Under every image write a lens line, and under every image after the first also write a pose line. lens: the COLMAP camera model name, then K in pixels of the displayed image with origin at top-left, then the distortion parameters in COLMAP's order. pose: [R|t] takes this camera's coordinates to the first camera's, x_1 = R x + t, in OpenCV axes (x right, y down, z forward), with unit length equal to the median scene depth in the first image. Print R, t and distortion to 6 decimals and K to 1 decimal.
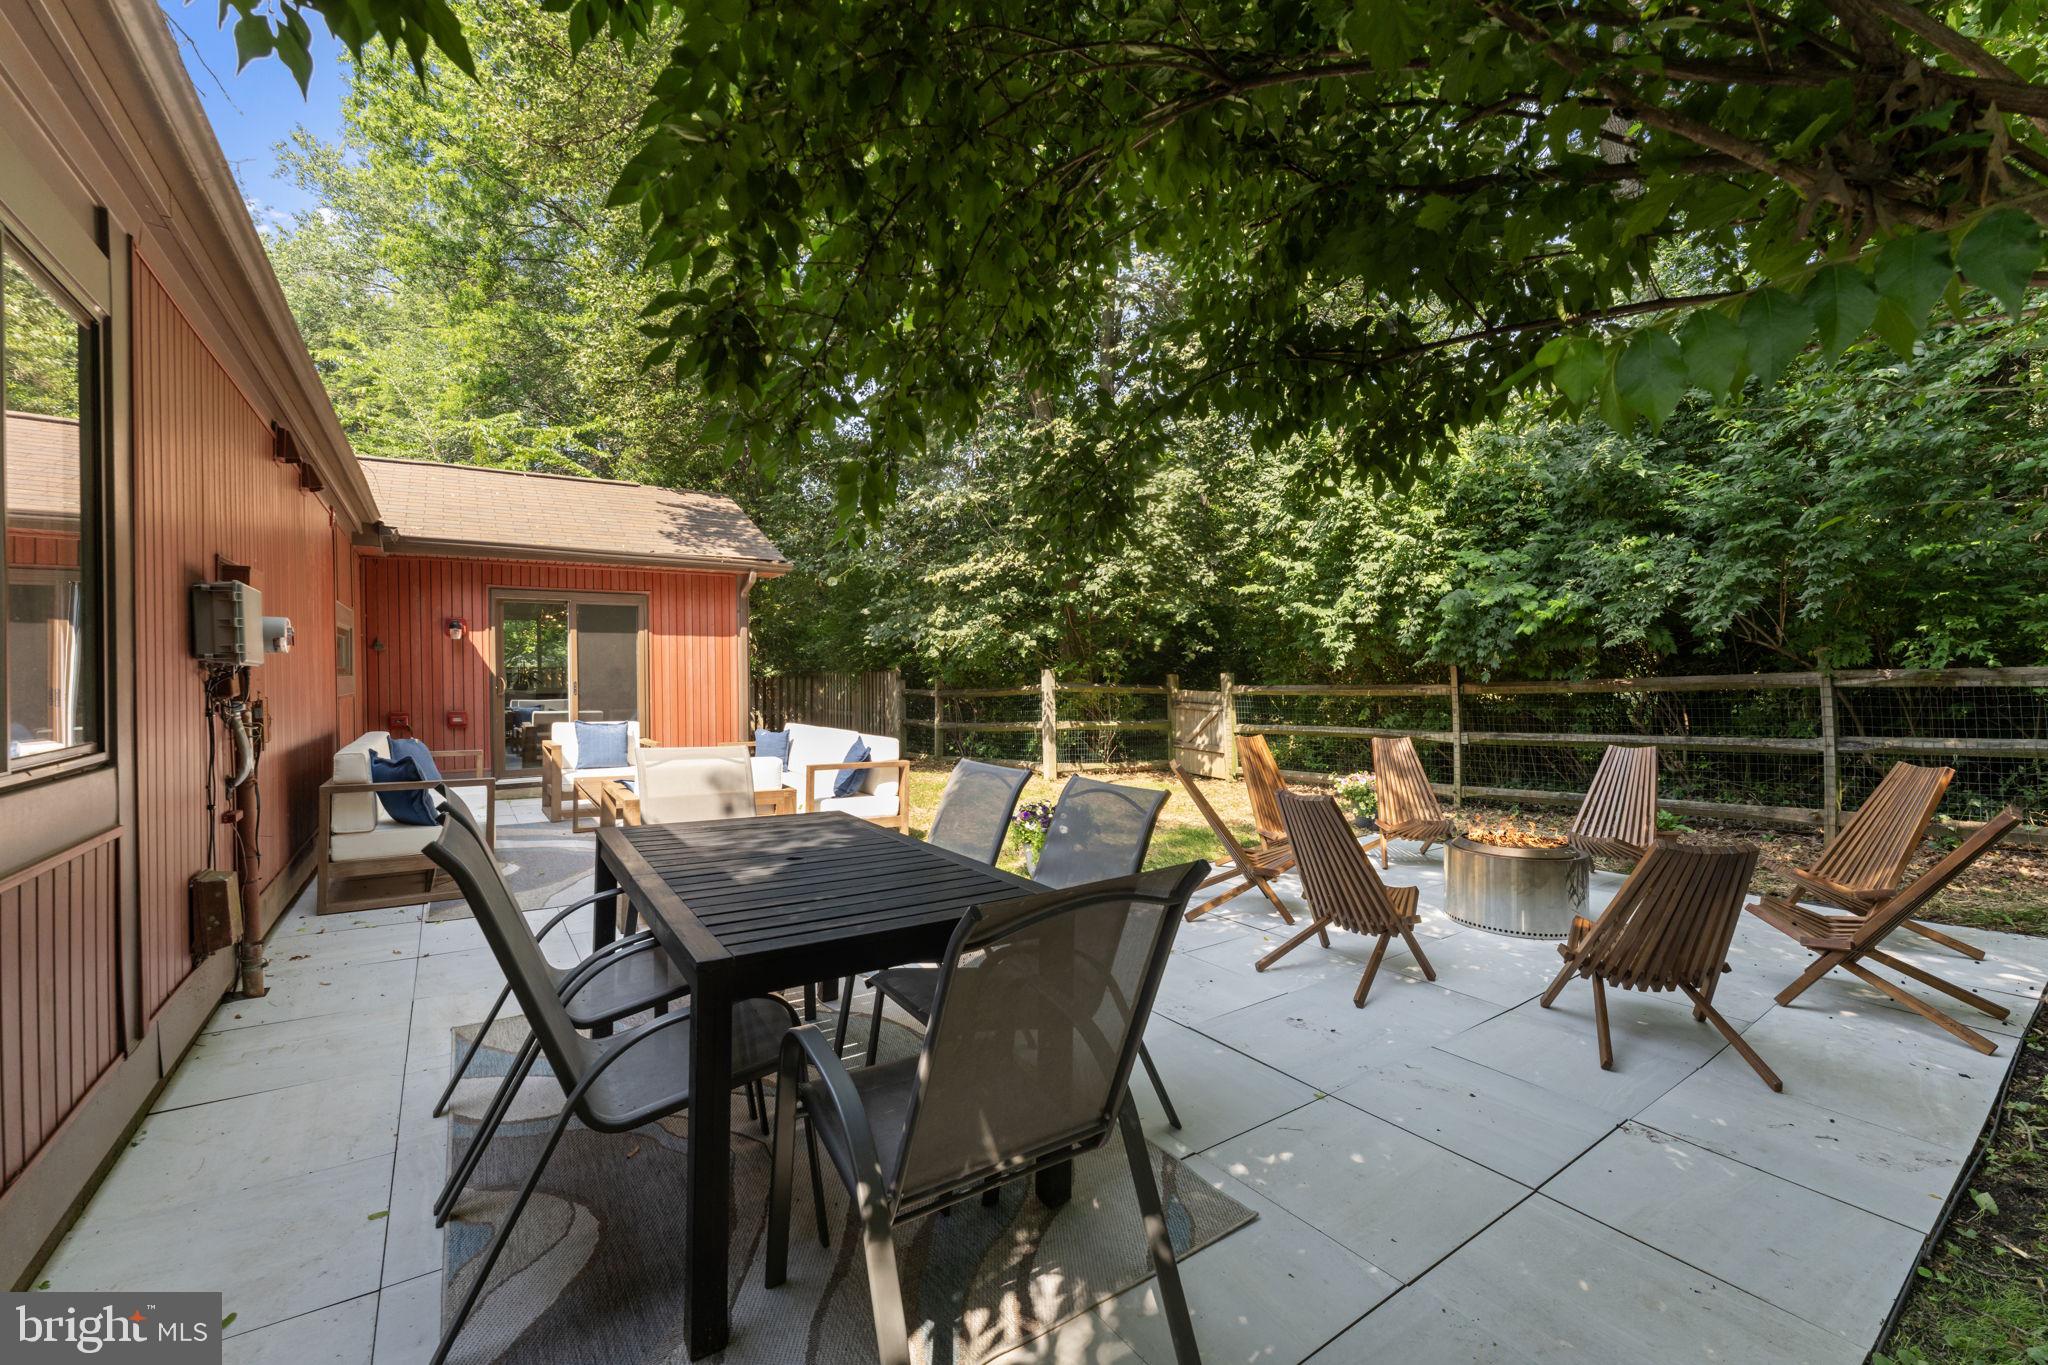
lens RADIAL K [[820.0, 0, 1027.3], [0, 820.0, 671.8], [0, 0, 1]] dist [-0.010910, 0.000063]
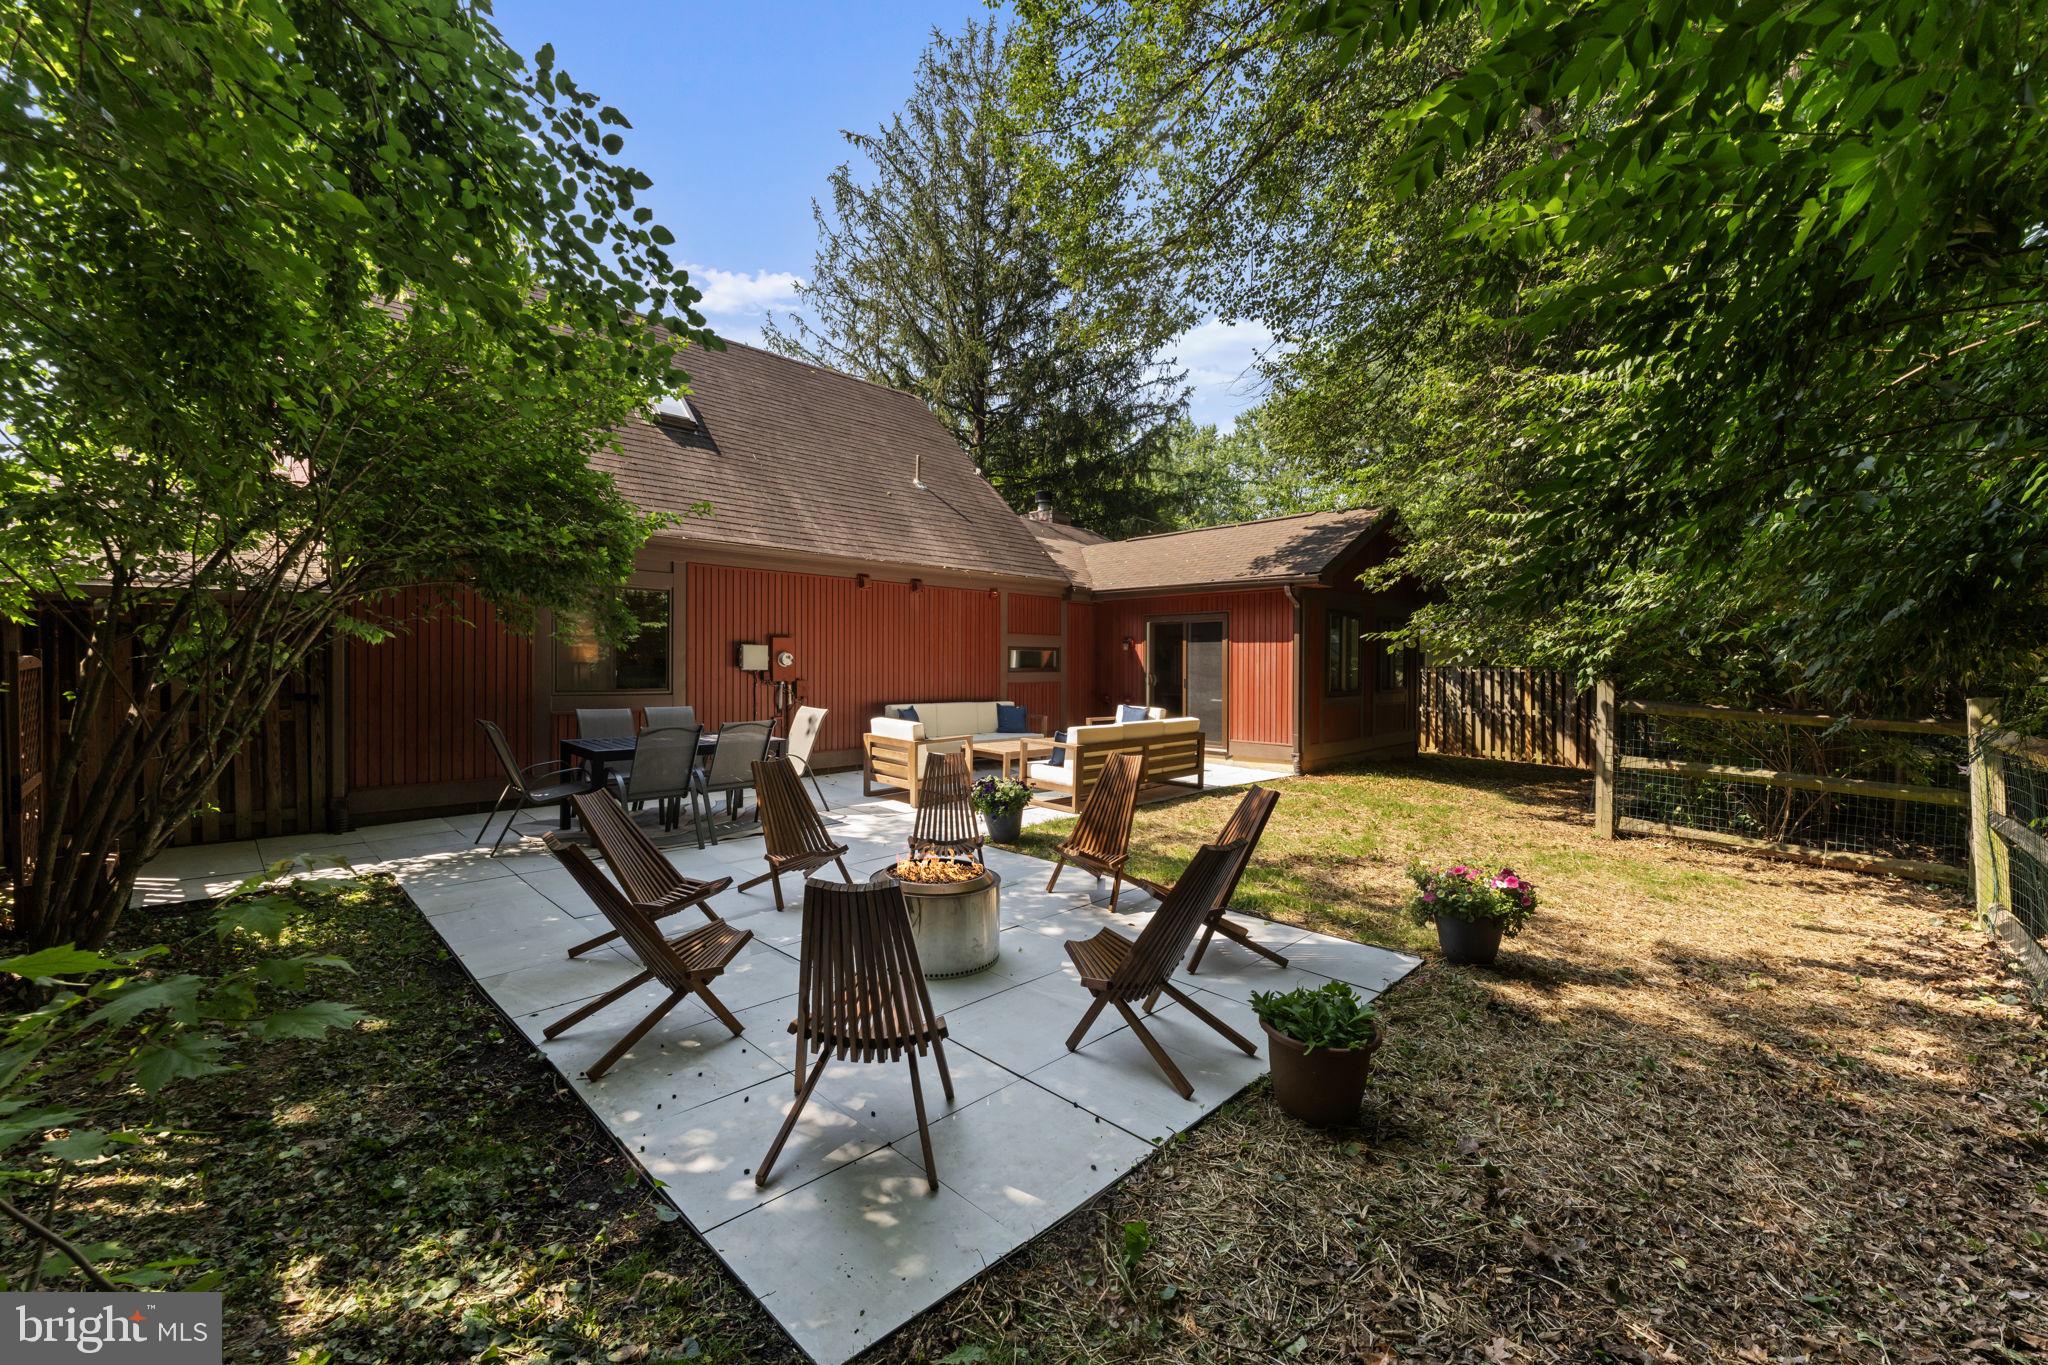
lens RADIAL K [[820.0, 0, 1010.1], [0, 820.0, 679.3], [0, 0, 1]] dist [-0.010910, 0.000063]
pose [[0.149874, 0.029167, -0.988275, 0.767902], [-0.011975, 0.999545, 0.027683, -0.019716], [0.988633, 0.007686, 0.150155, 0.467282]]
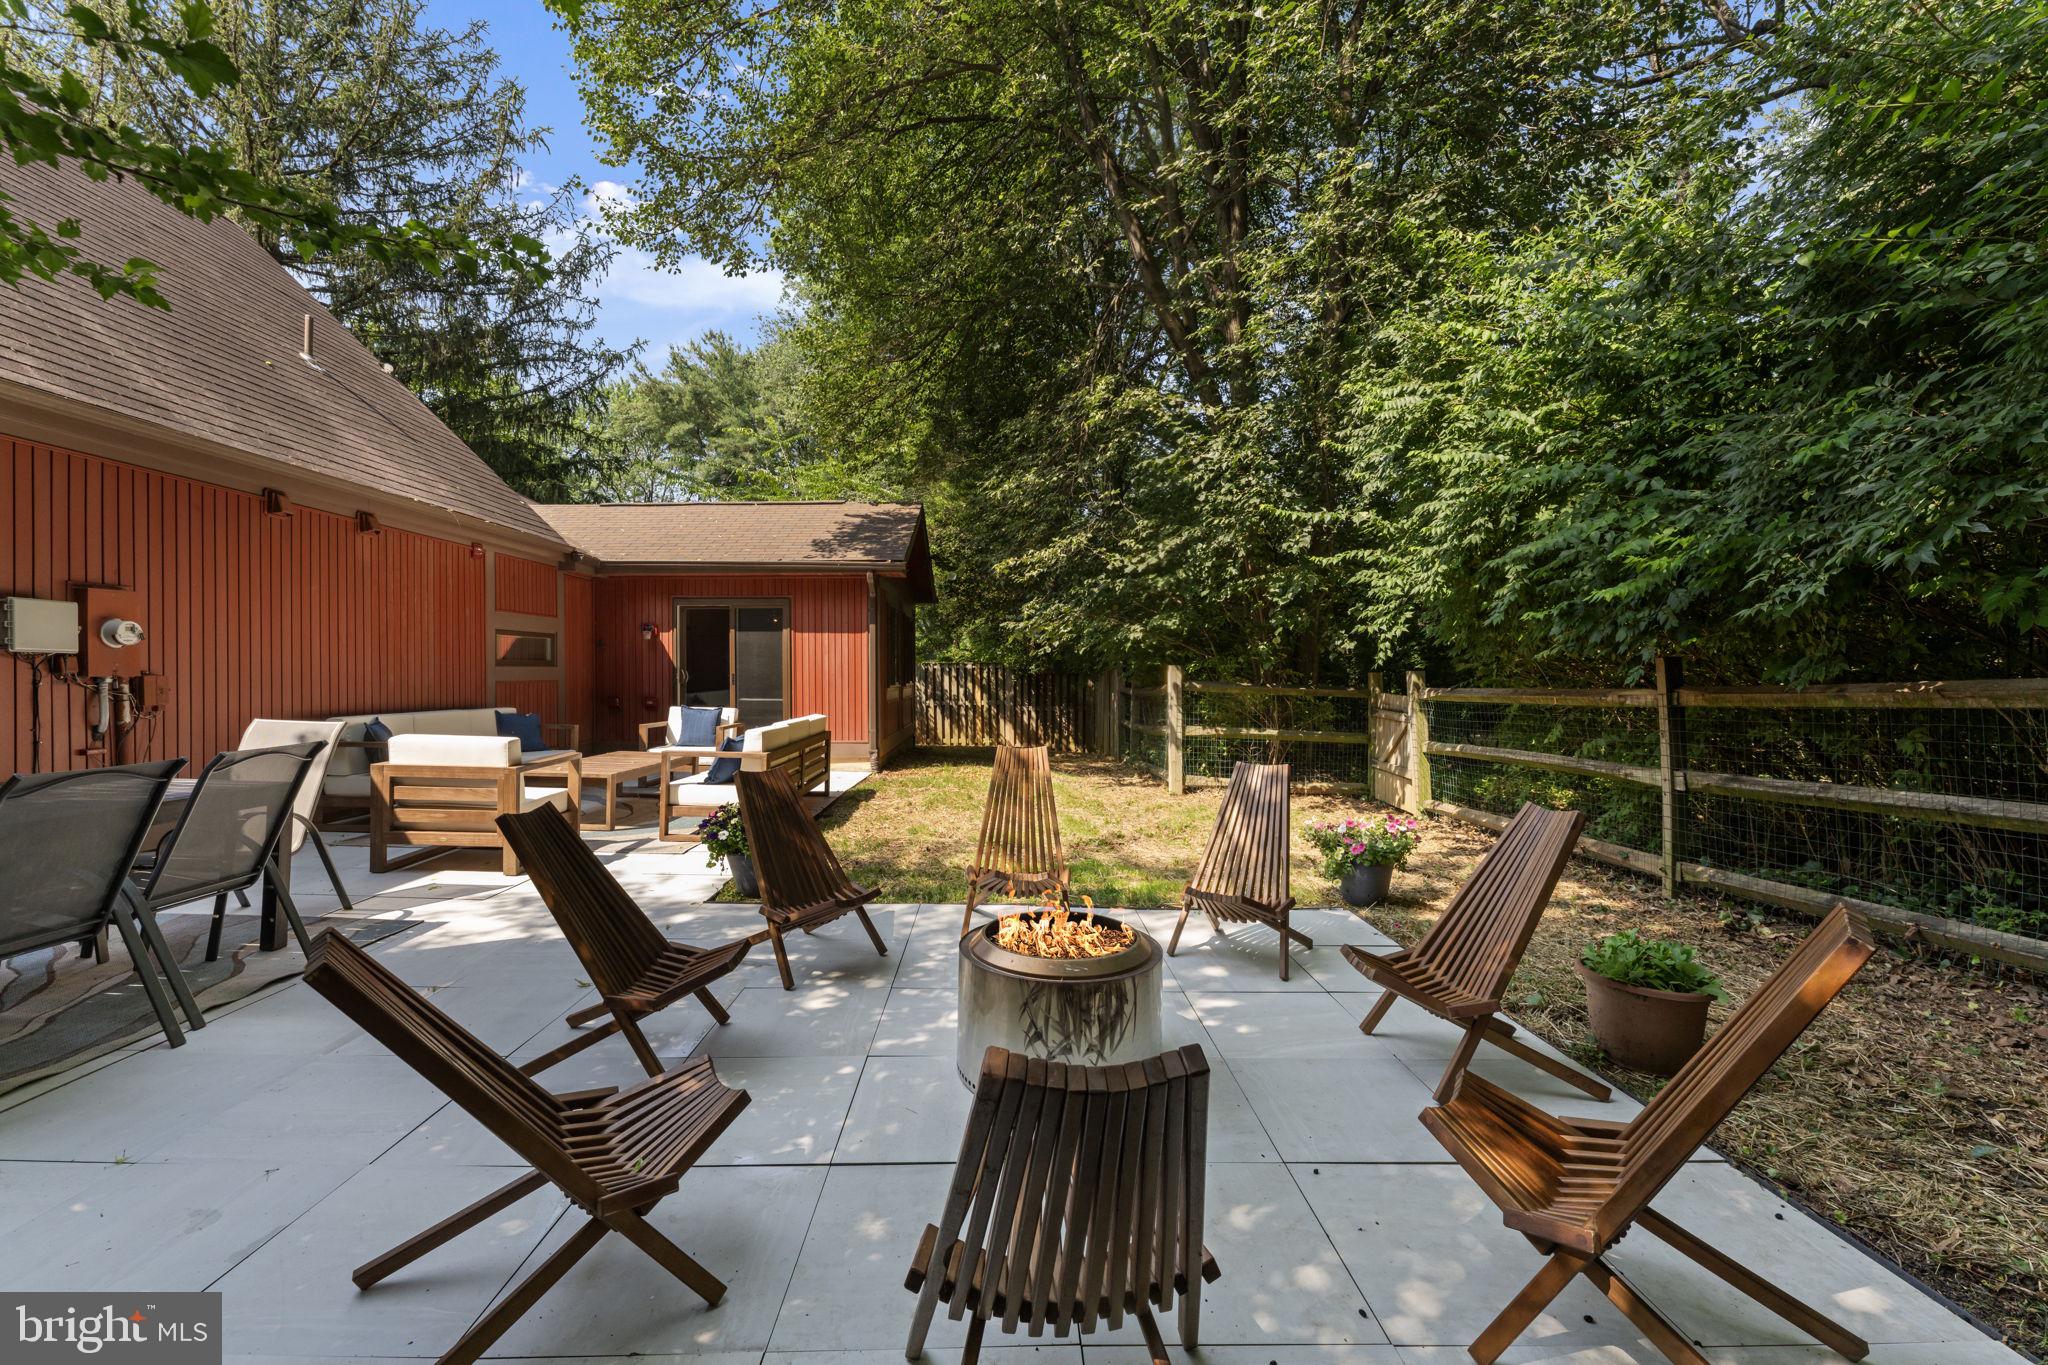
lens RADIAL K [[820.0, 0, 1023.7], [0, 820.0, 678.6], [0, 0, 1]] dist [-0.010910, 0.000063]
pose [[0.826196, 0.012516, -0.563243, 0.457709], [-0.009681, 0.999921, 0.008019, 0.007026], [0.563299, -0.001172, 0.826252, 0.234935]]
